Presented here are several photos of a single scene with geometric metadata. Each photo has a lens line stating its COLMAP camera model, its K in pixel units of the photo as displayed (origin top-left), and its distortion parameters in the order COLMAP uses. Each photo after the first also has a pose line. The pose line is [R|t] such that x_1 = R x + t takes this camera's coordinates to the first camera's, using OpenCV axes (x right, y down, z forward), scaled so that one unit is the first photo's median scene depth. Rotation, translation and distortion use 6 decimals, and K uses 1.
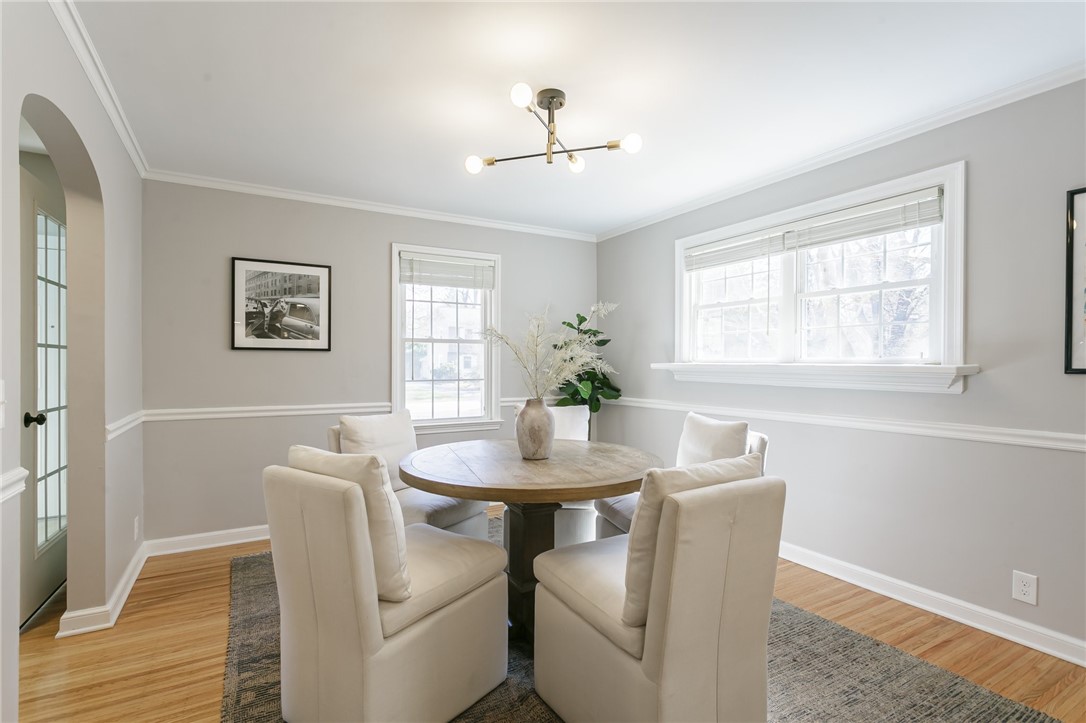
lens RADIAL K [[521.7, 0, 535.2], [0, 521.7, 359.9], [0, 0, 1]] dist [0.002271, 0.004689]
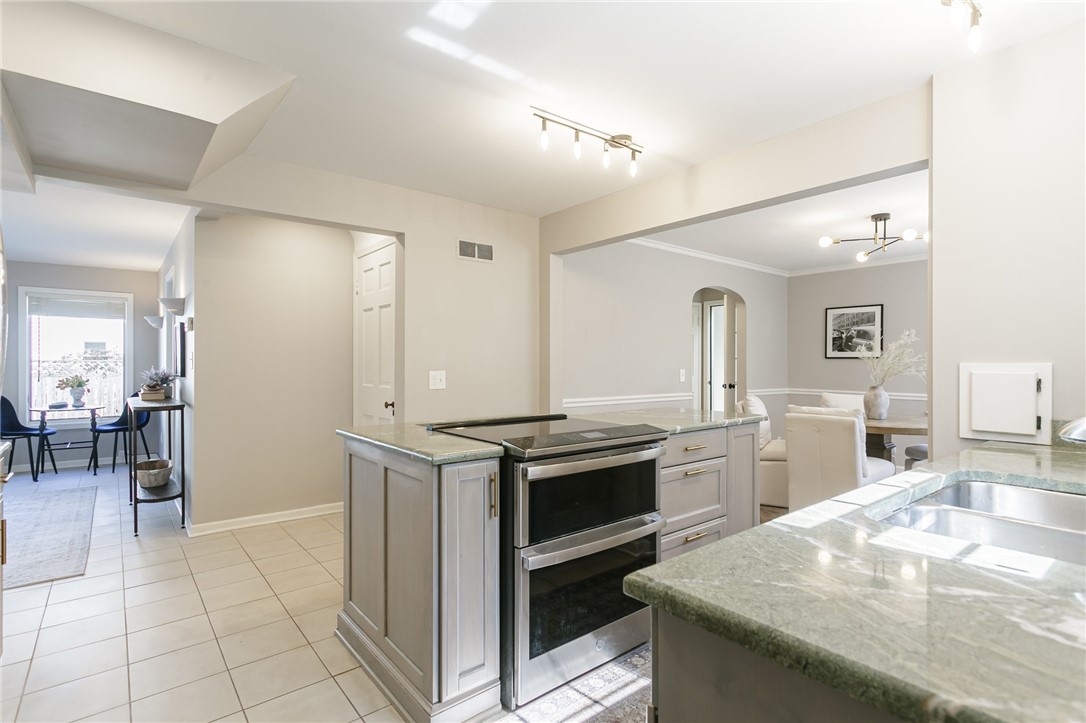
lens RADIAL K [[521.7, 0, 543.9], [0, 521.7, 360.6], [0, 0, 1]] dist [0.002271, 0.004689]
pose [[0.171227, -0.010634, -0.985174, 1.033218], [0.005945, 0.999935, -0.009760, -0.000499], [0.985214, -0.004185, 0.171279, -0.286482]]
